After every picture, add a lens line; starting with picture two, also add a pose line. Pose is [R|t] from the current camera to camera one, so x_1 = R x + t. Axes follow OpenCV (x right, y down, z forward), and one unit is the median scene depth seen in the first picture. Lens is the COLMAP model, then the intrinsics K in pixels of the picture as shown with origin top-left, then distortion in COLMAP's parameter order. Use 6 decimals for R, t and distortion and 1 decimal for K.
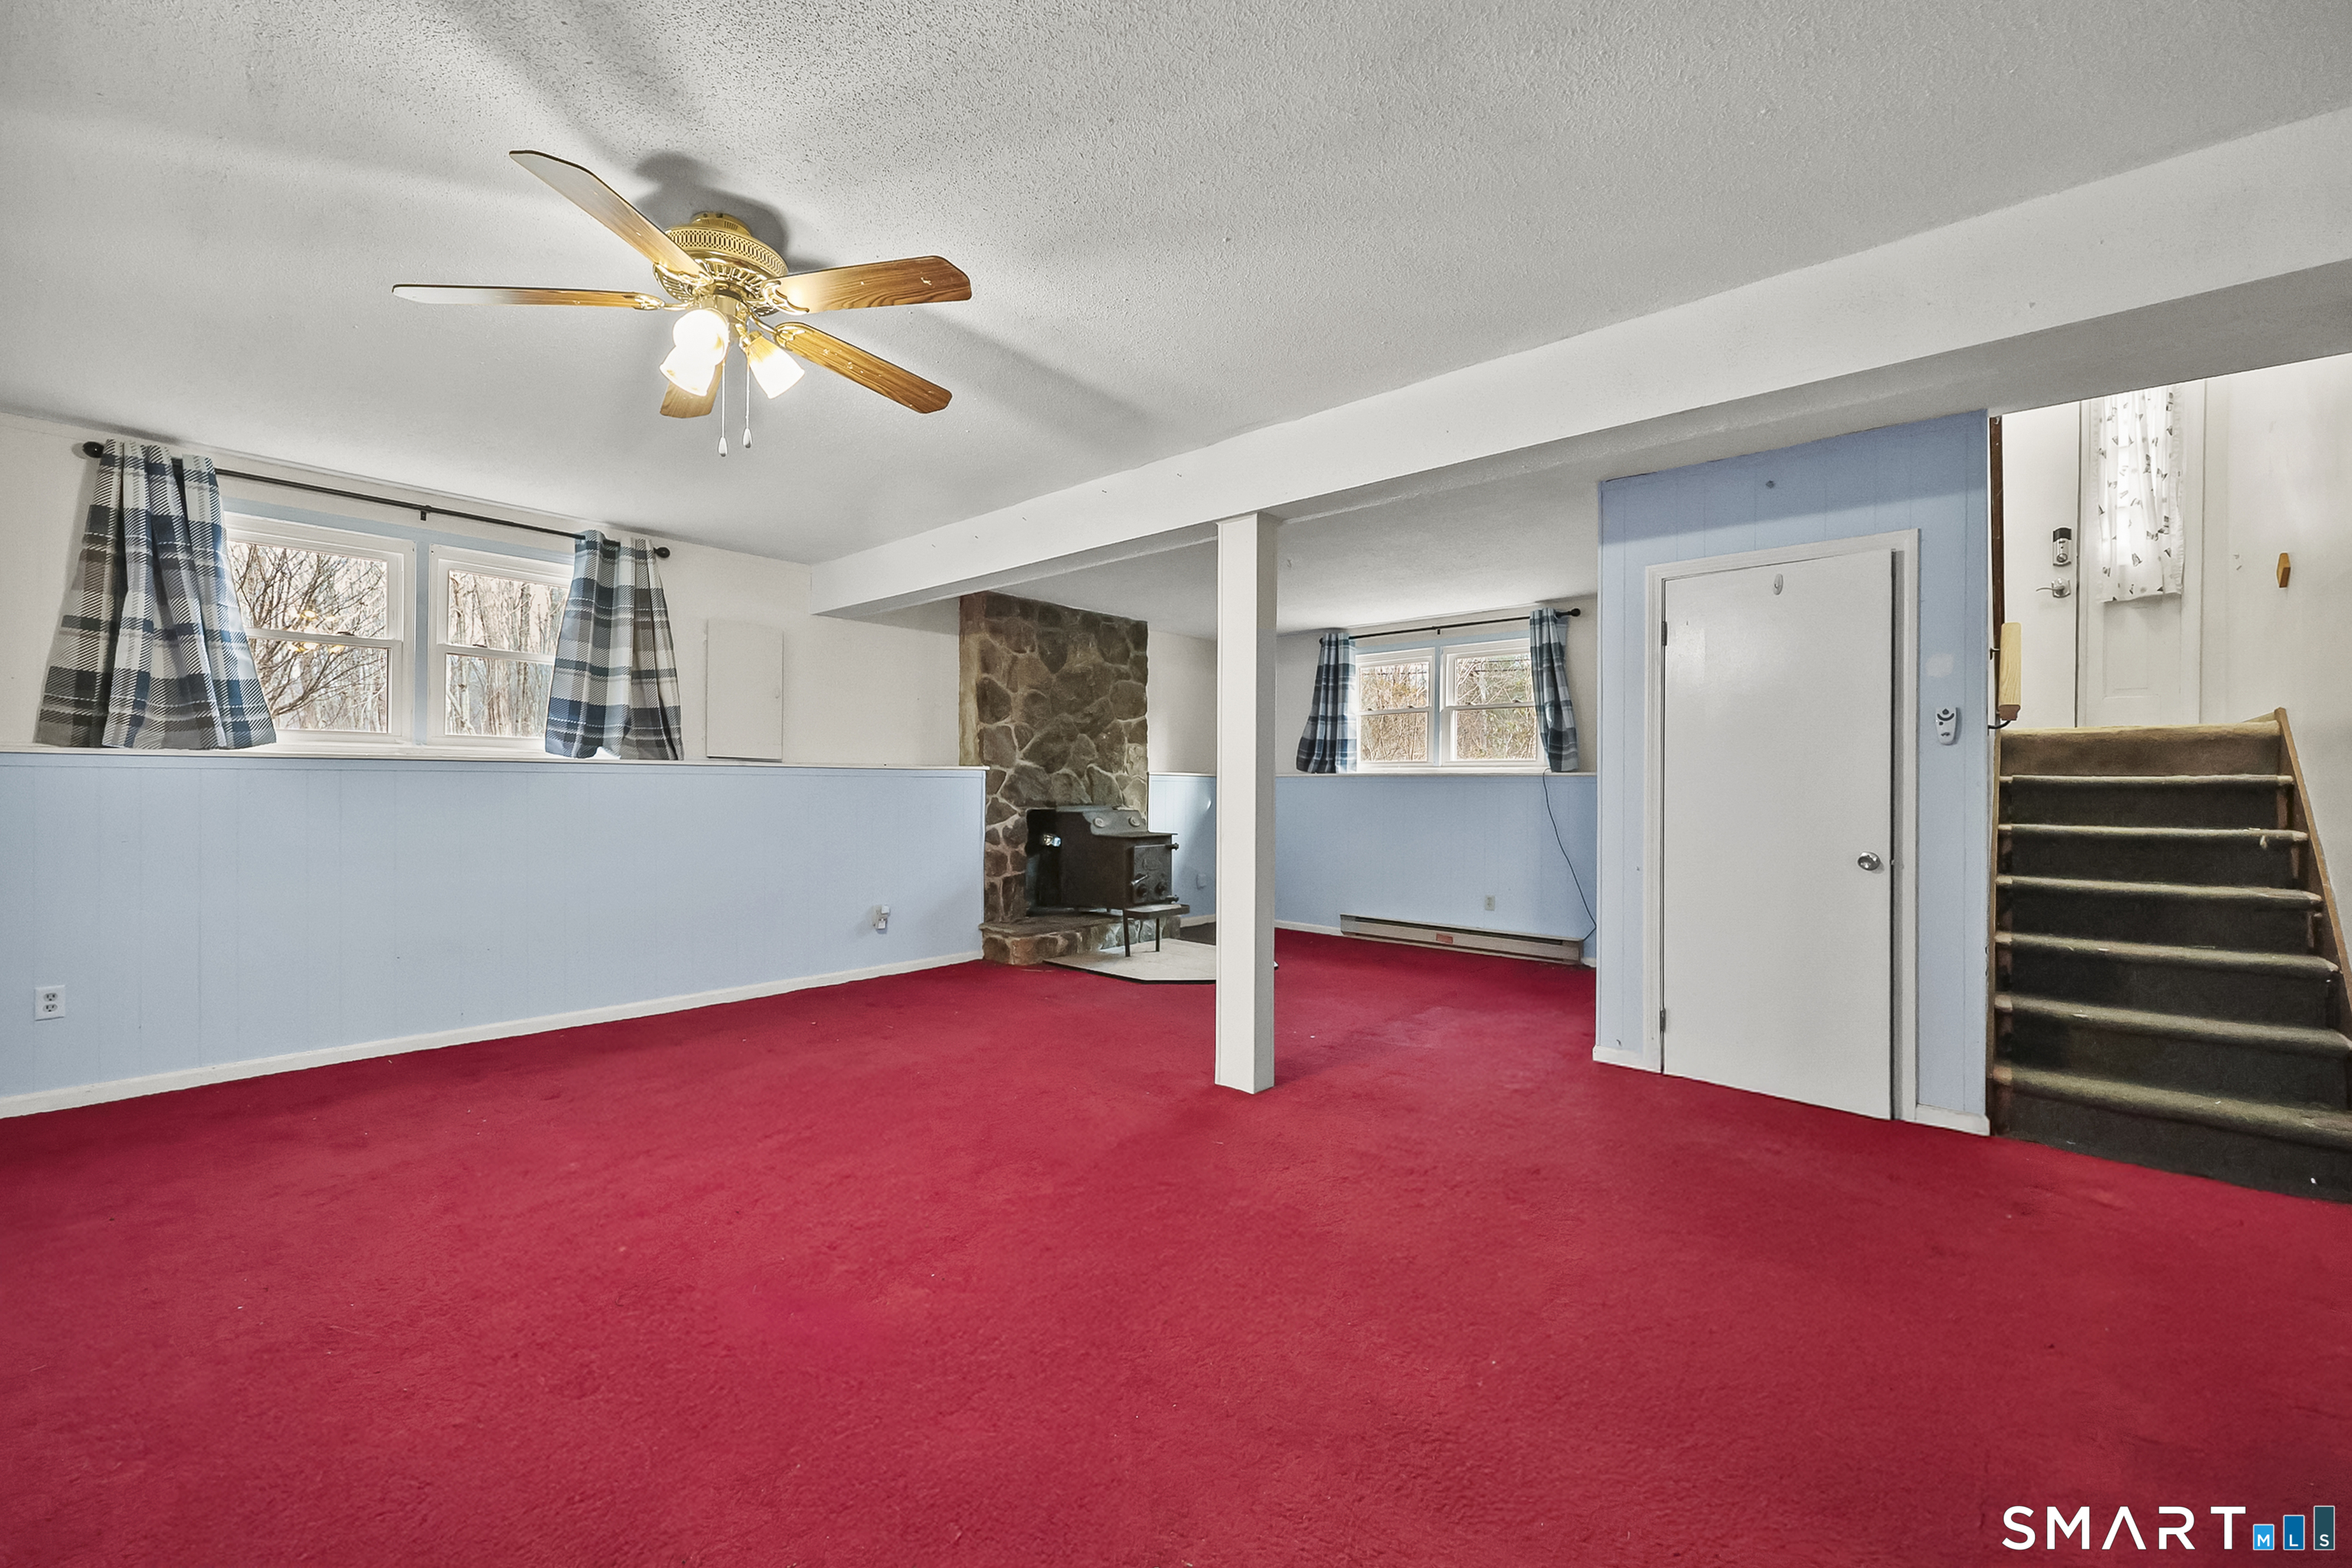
lens RADIAL K [[945.6, 0, 1179.4], [0, 945.6, 785.0], [0, 0, 1]] dist [0.001697, 0.000010]
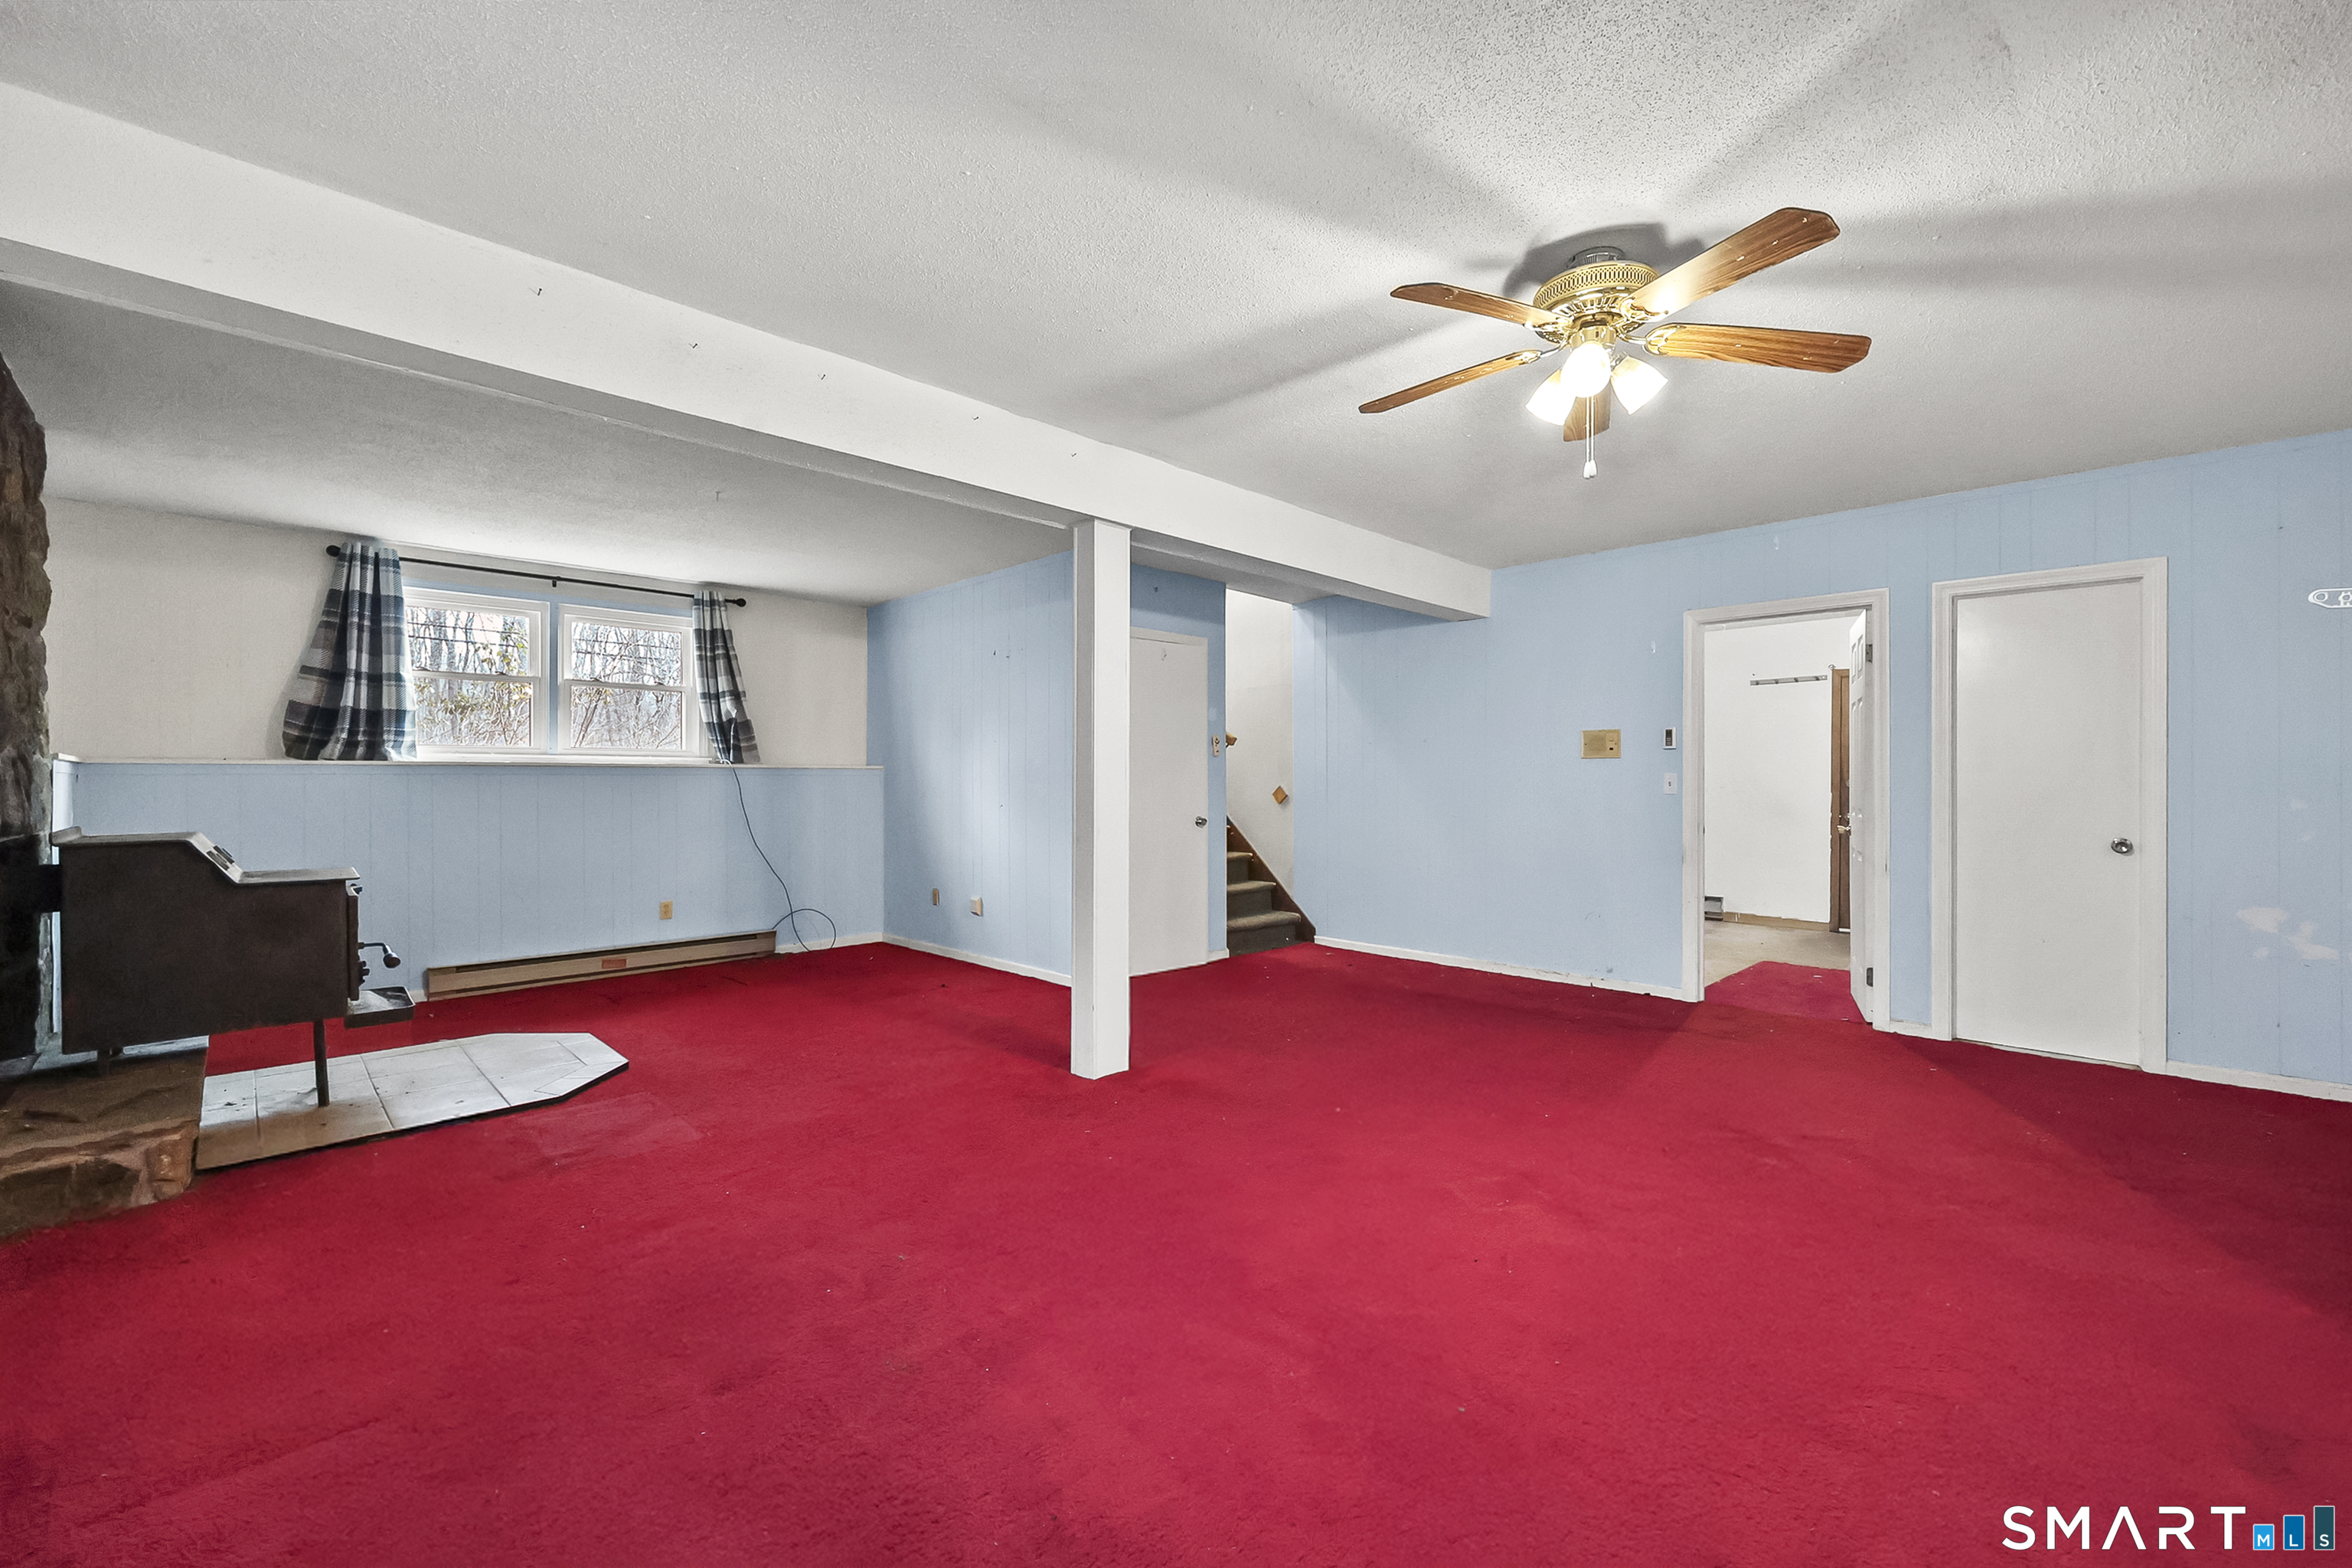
lens RADIAL K [[945.6, 0, 1181.5], [0, 945.6, 779.2], [0, 0, 1]] dist [0.001697, 0.000010]
pose [[0.069550, -0.006395, 0.997558, -0.457944], [-0.000531, 0.999979, 0.006447, -0.003794], [-0.997578, -0.000979, 0.069545, 0.401824]]
